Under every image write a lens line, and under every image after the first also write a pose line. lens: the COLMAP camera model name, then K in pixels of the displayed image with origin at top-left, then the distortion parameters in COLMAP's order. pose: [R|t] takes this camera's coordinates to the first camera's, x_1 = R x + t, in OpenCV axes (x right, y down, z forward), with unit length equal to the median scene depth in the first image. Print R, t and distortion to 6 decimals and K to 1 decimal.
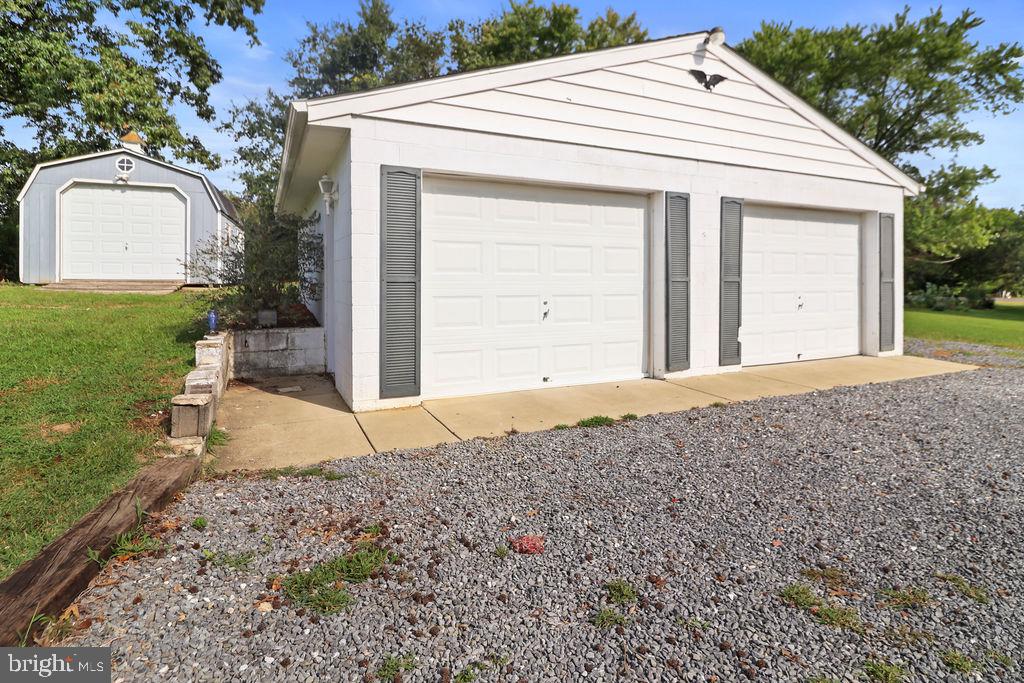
lens RADIAL K [[538.4, 0, 518.7], [0, 538.4, 279.3], [0, 0, 1]] dist [-0.005069, -0.002961]
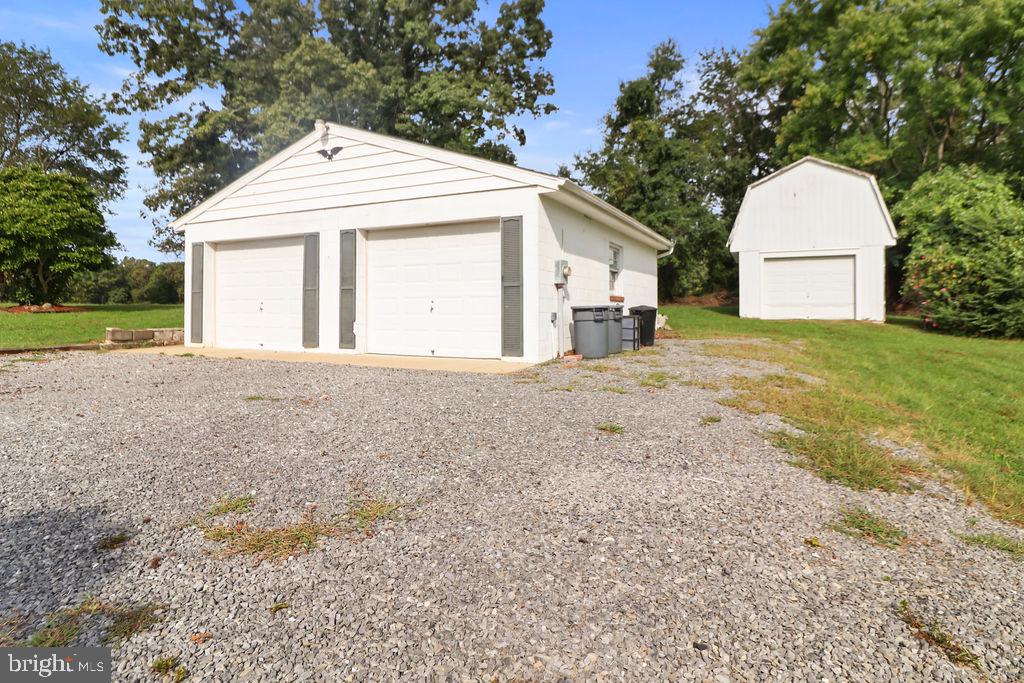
lens RADIAL K [[538.4, 0, 514.0], [0, 538.4, 305.4], [0, 0, 1]] dist [-0.005069, -0.002961]
pose [[0.620455, -0.008577, -0.784195, 1.827848], [-0.003351, 0.999902, -0.013588, 0.066423], [0.784235, 0.011058, 0.620365, 0.484011]]
